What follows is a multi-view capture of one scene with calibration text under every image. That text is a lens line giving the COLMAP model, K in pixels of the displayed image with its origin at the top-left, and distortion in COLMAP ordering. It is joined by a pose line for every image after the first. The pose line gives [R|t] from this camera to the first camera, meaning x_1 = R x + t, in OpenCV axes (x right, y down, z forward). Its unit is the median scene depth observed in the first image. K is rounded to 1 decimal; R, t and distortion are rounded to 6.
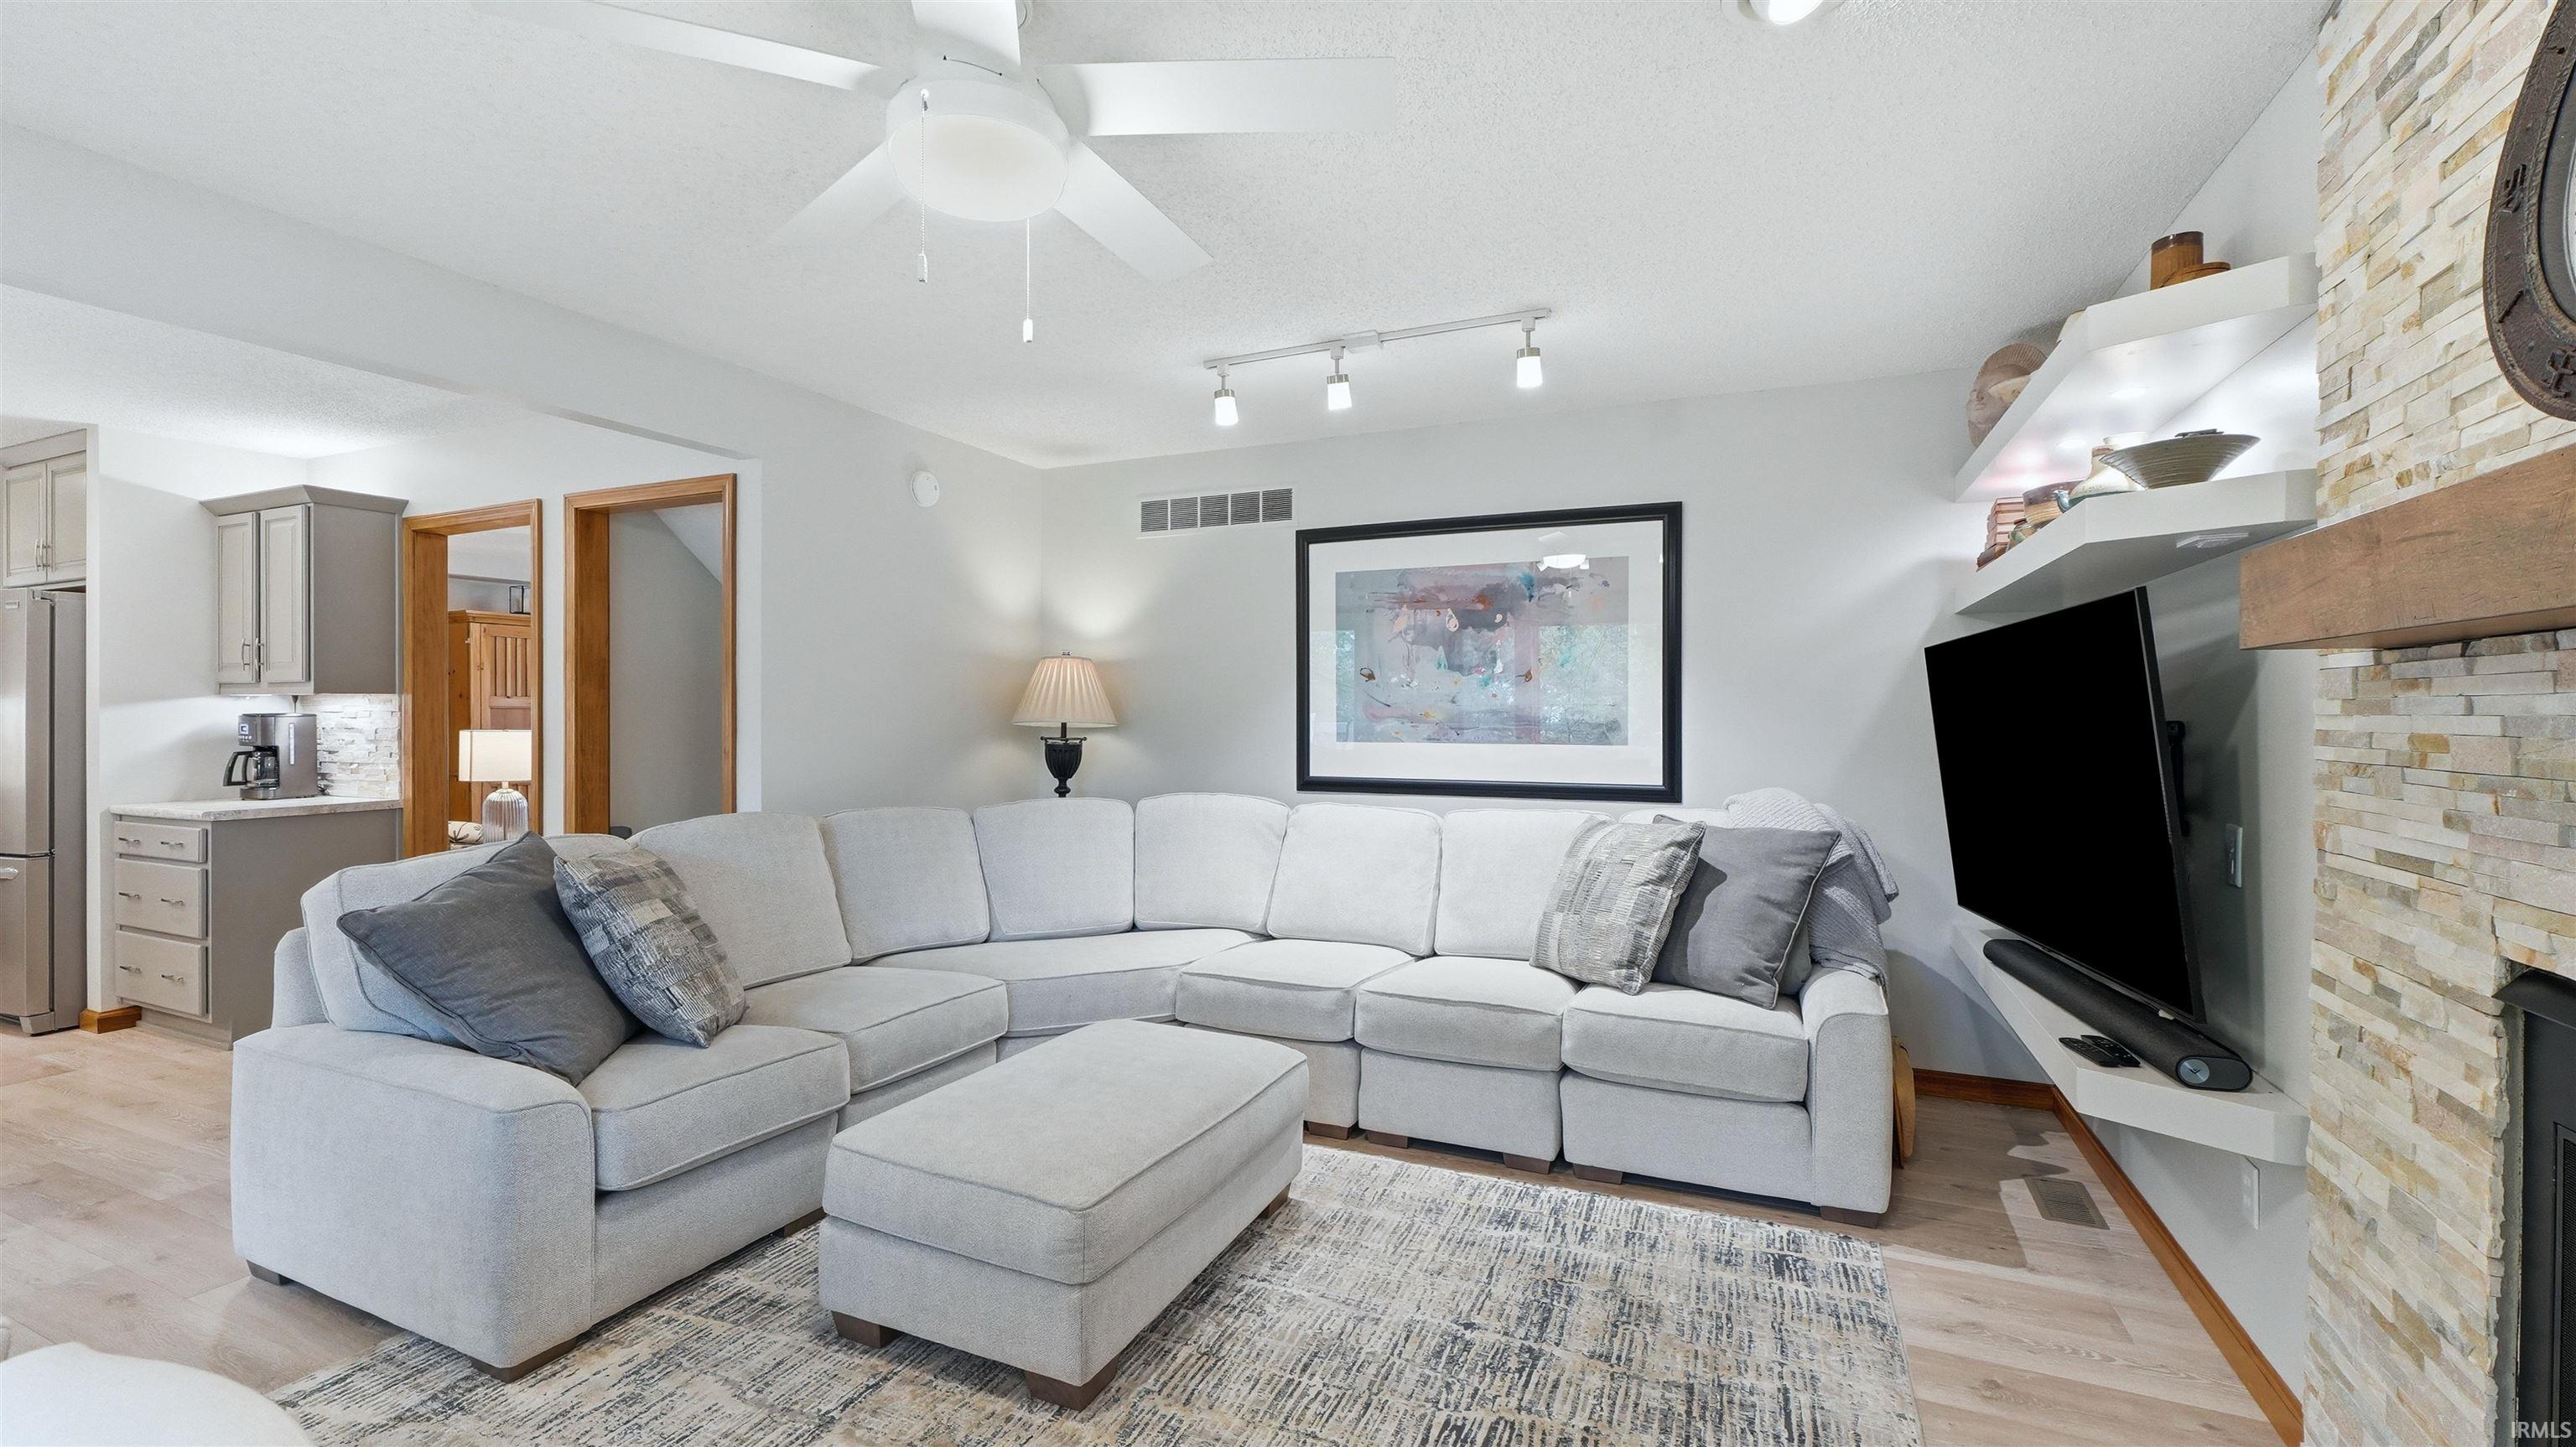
lens RADIAL K [[1072.0, 0, 1288.7], [0, 1072.0, 715.4], [0, 0, 1]] dist [-0.005734, 0.000202]
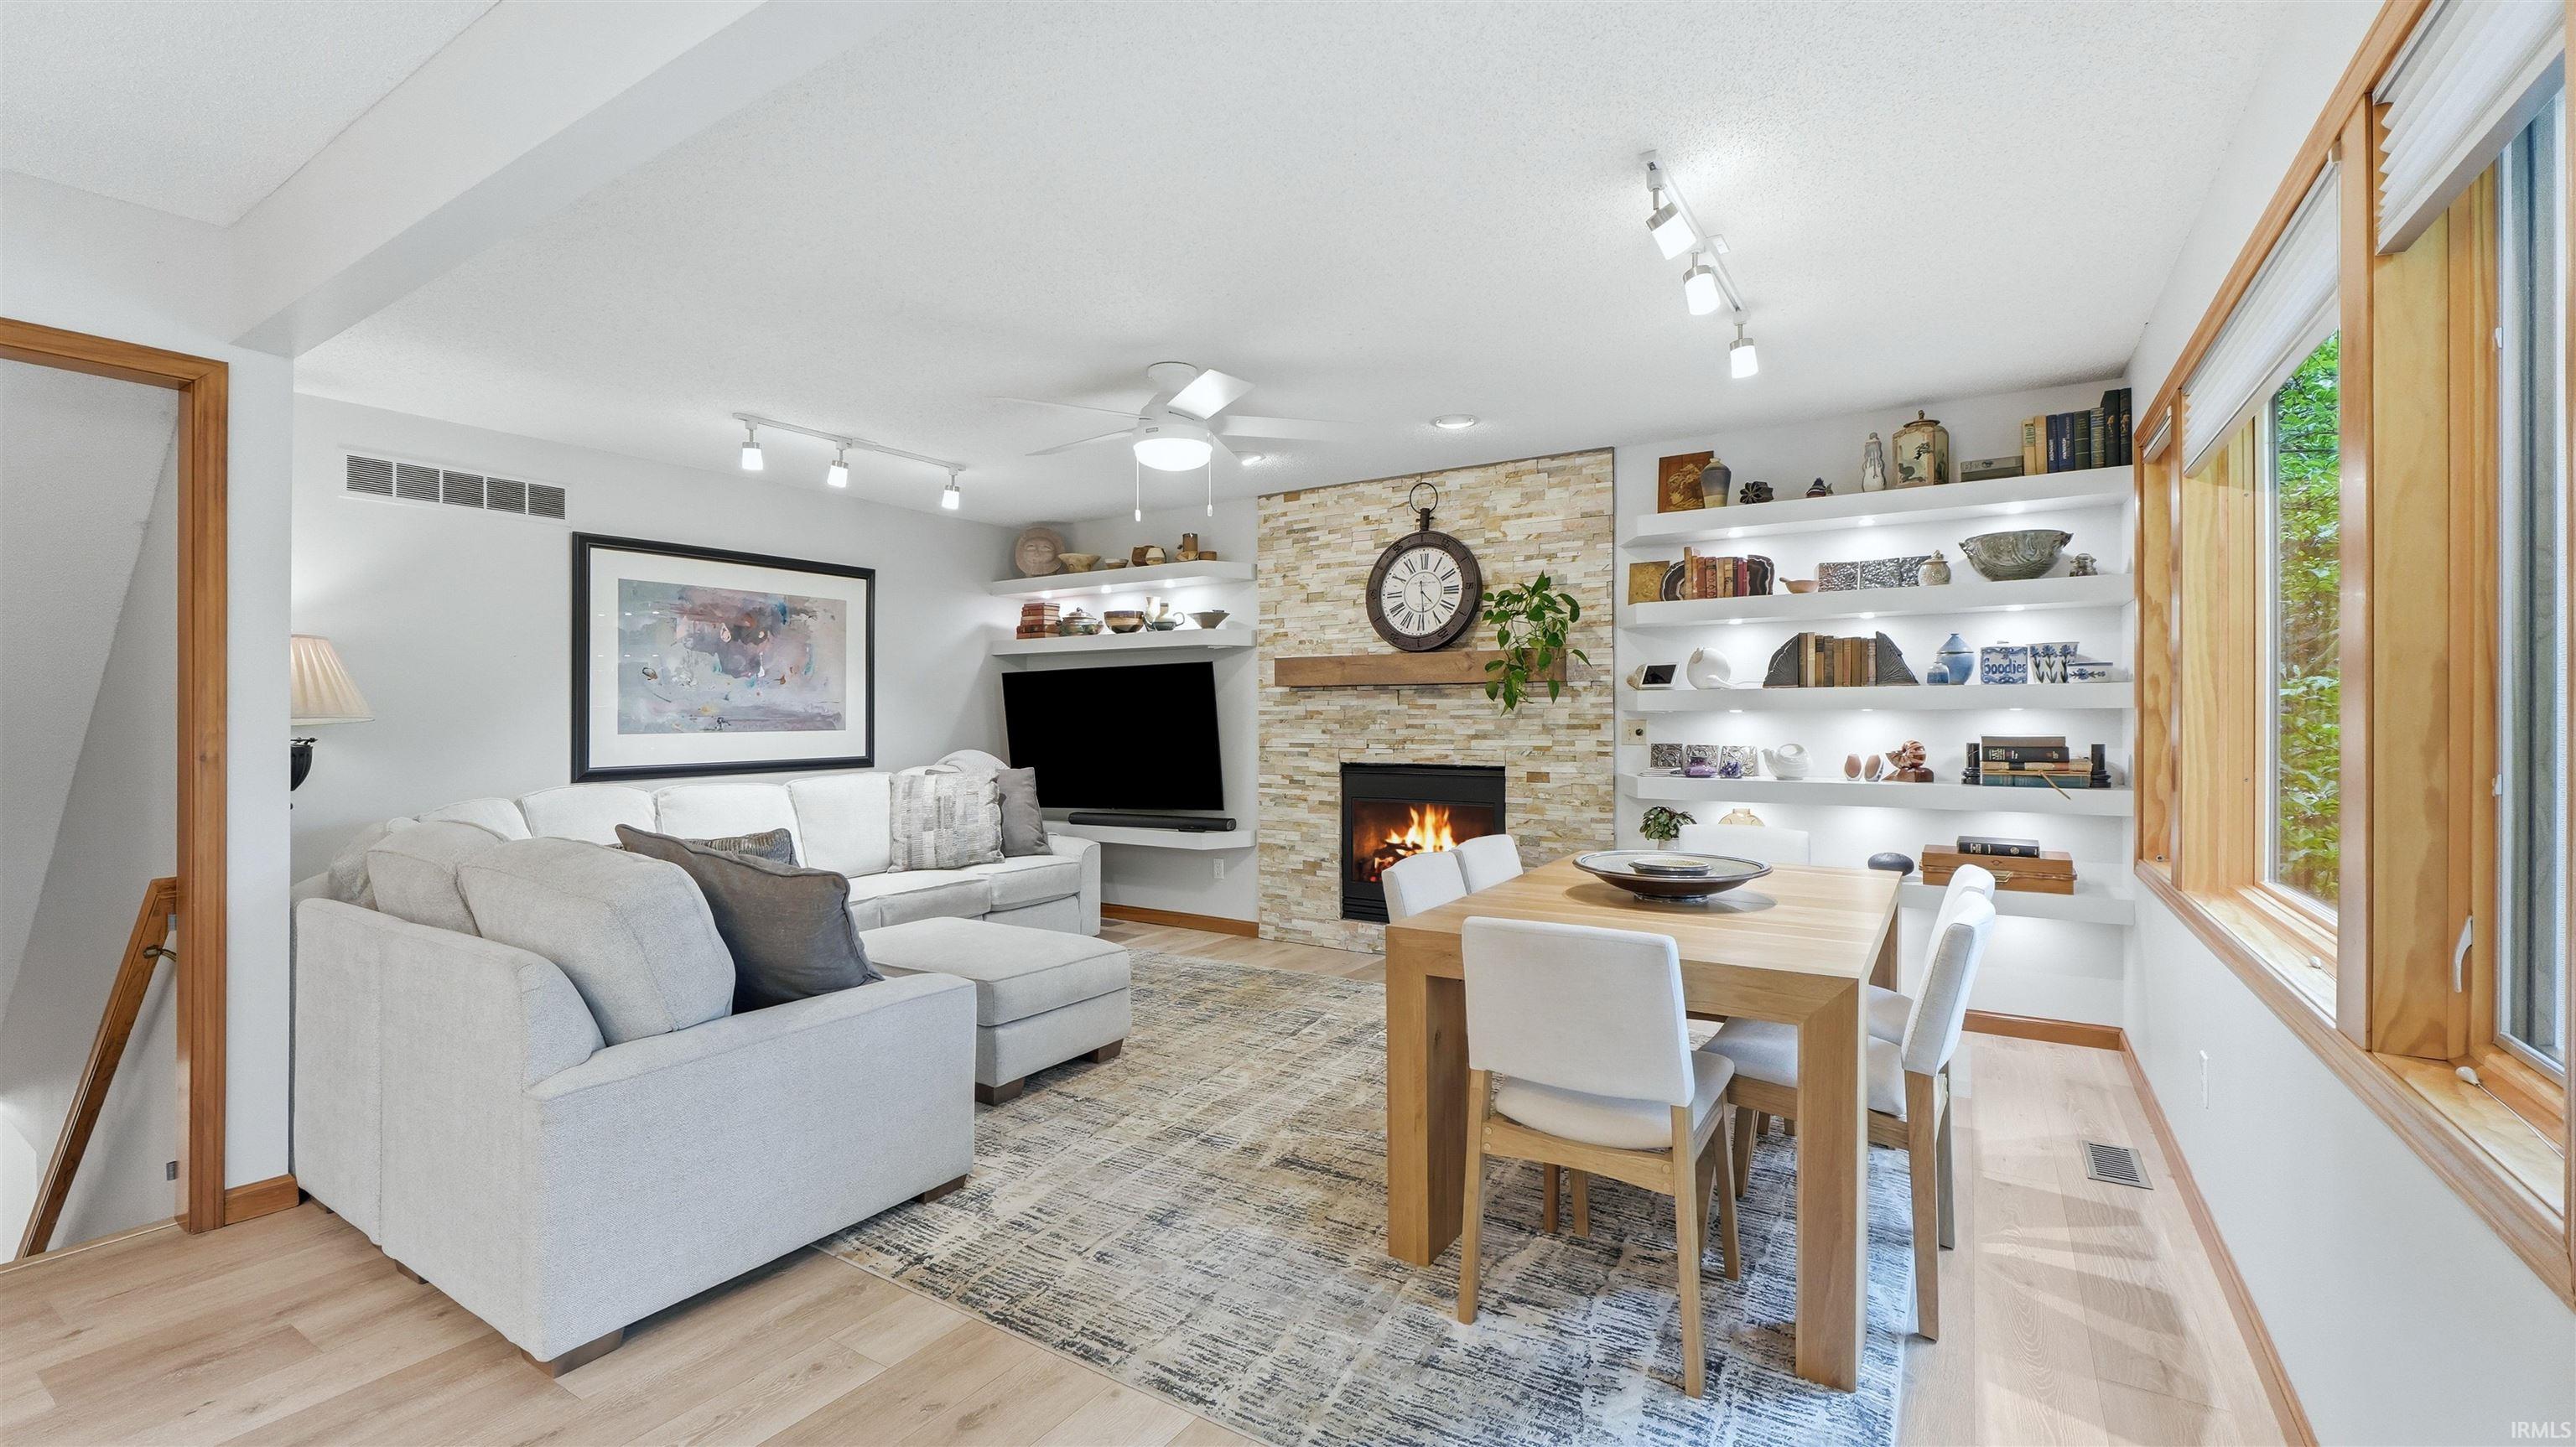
lens RADIAL K [[1072.0, 0, 1279.1], [0, 1072.0, 716.9], [0, 0, 1]] dist [-0.005734, 0.000202]
pose [[0.150926, -0.002932, 0.988541, -0.960703], [0.008848, 0.999960, 0.001615, 0.011734], [-0.988505, 0.008502, 0.150946, 0.183892]]
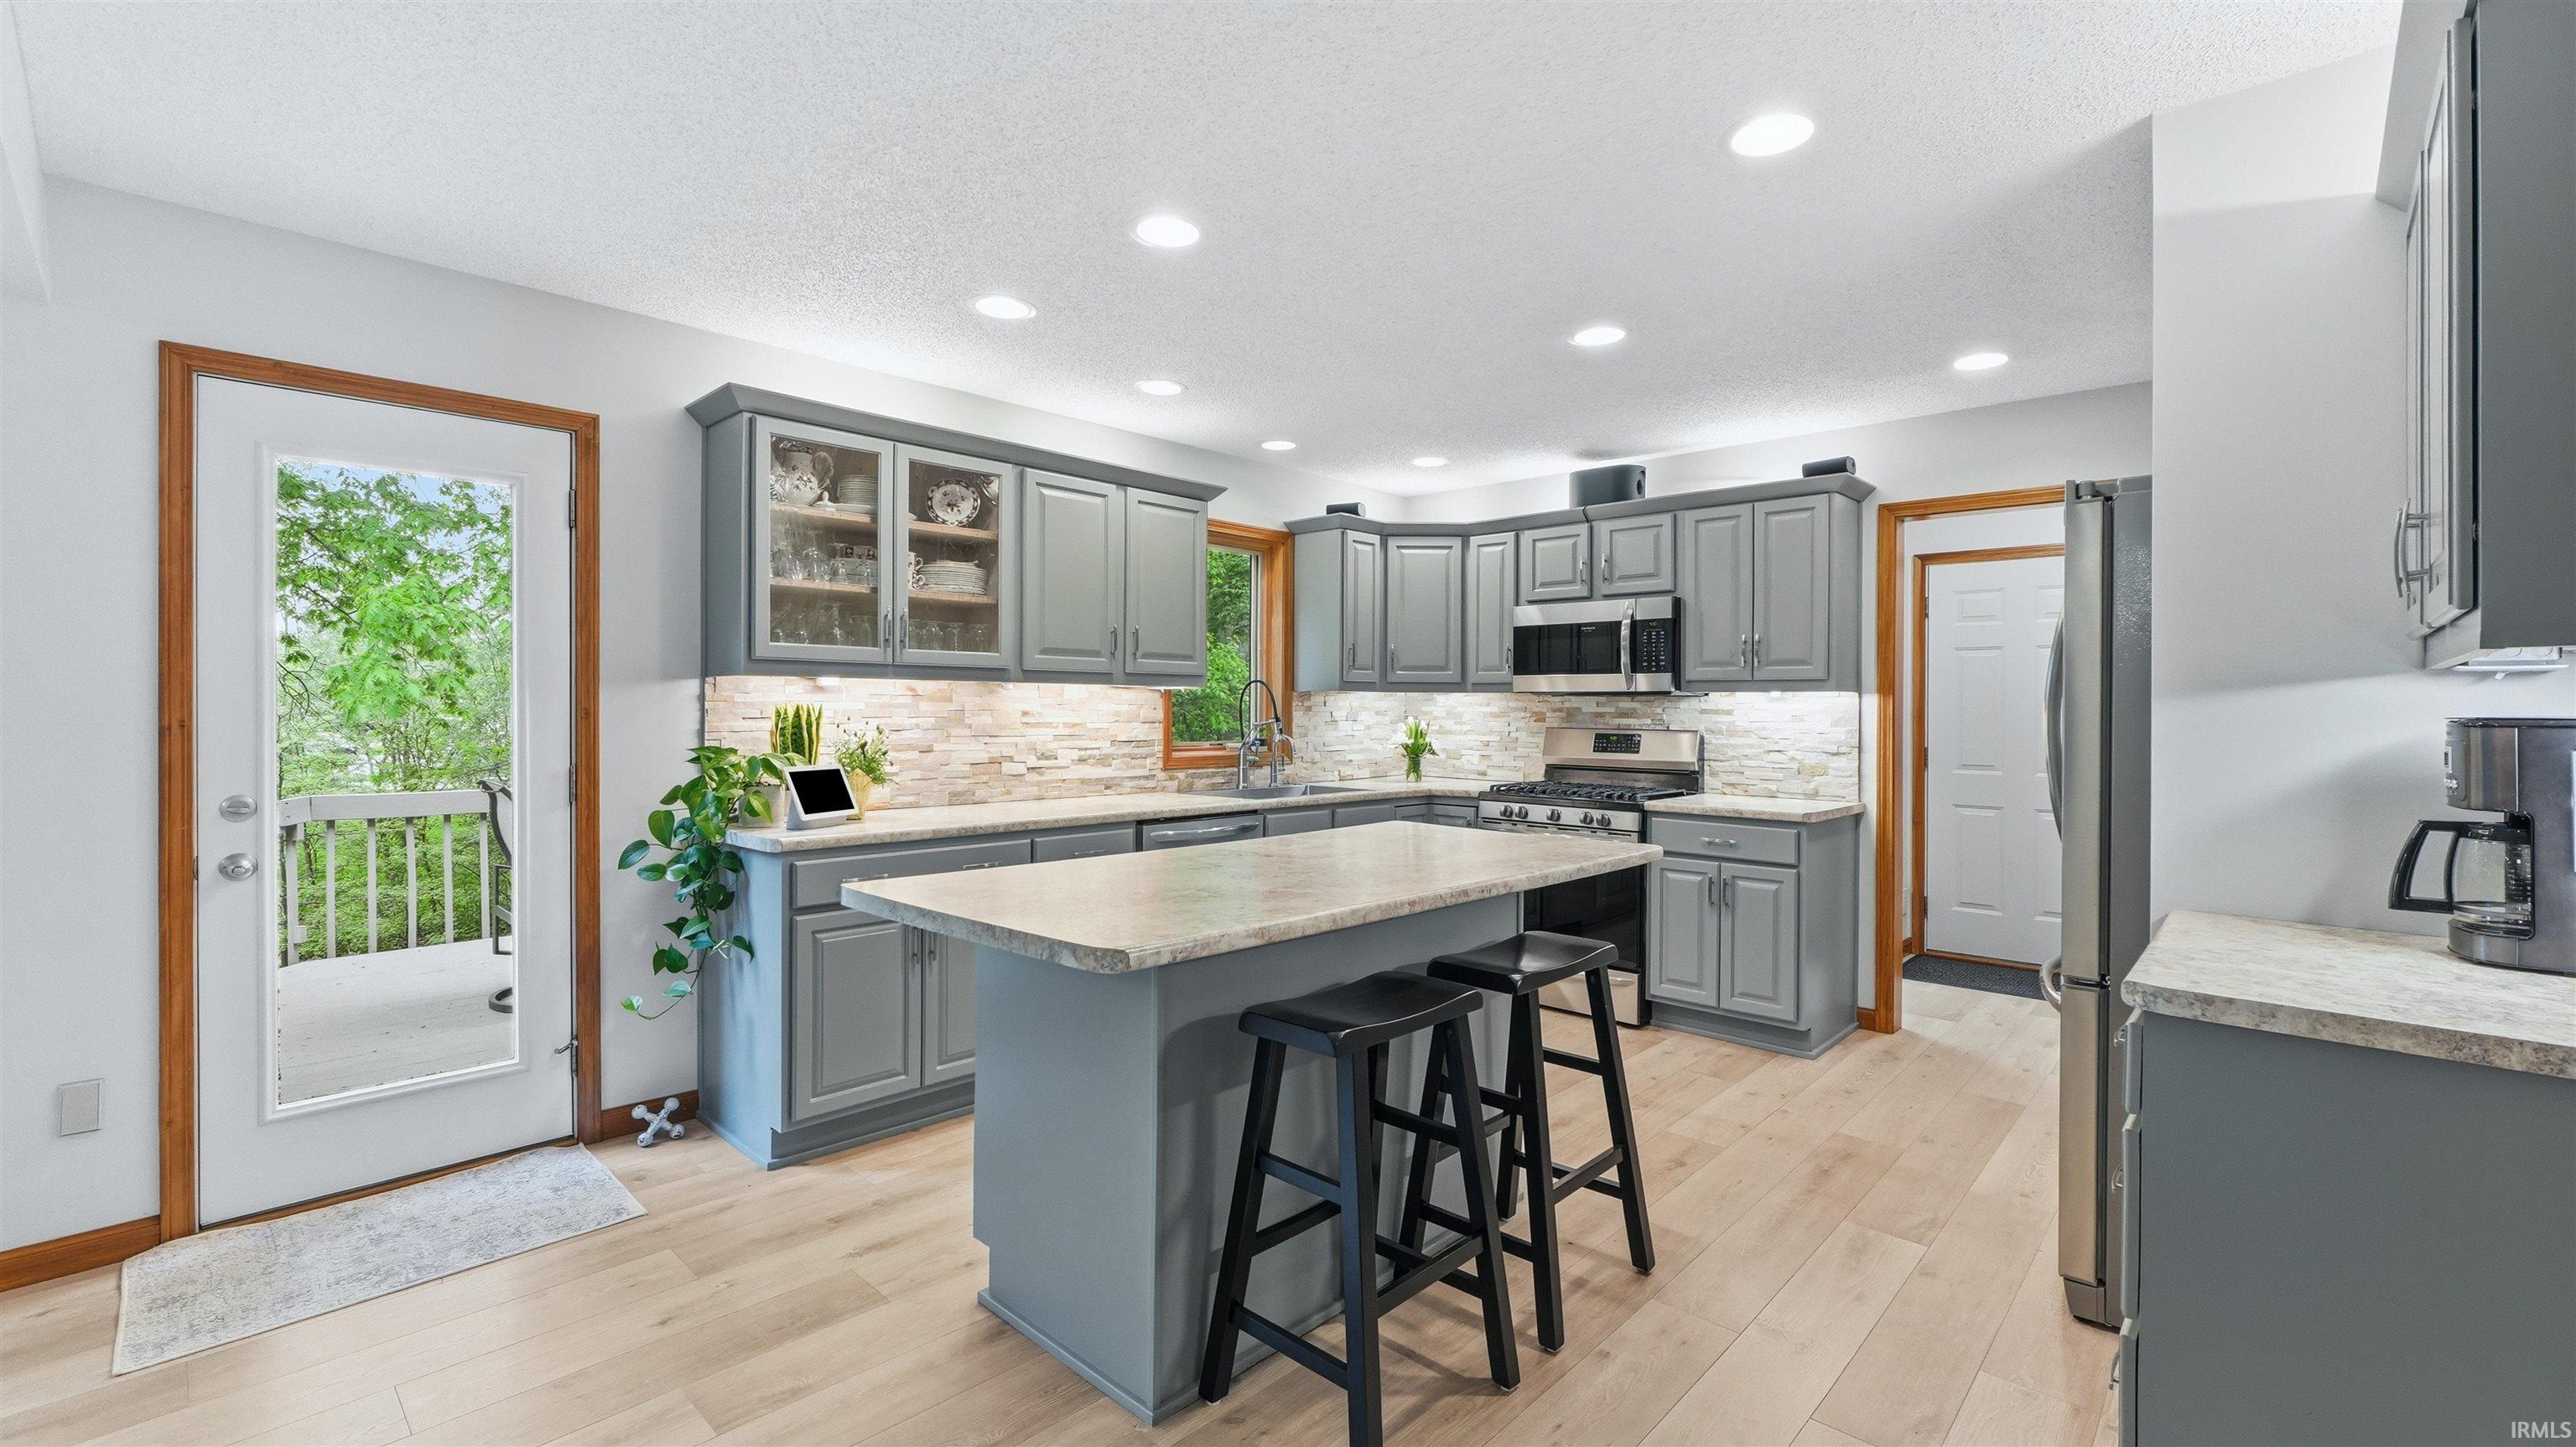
lens RADIAL K [[1072.0, 0, 1290.4], [0, 1072.0, 722.2], [0, 0, 1]] dist [-0.005734, 0.000202]
pose [[-0.333072, 0.009073, -0.942858, -0.528831], [-0.009835, 0.999866, 0.013095, -0.000684], [0.942850, 0.013634, -0.332938, 0.781924]]
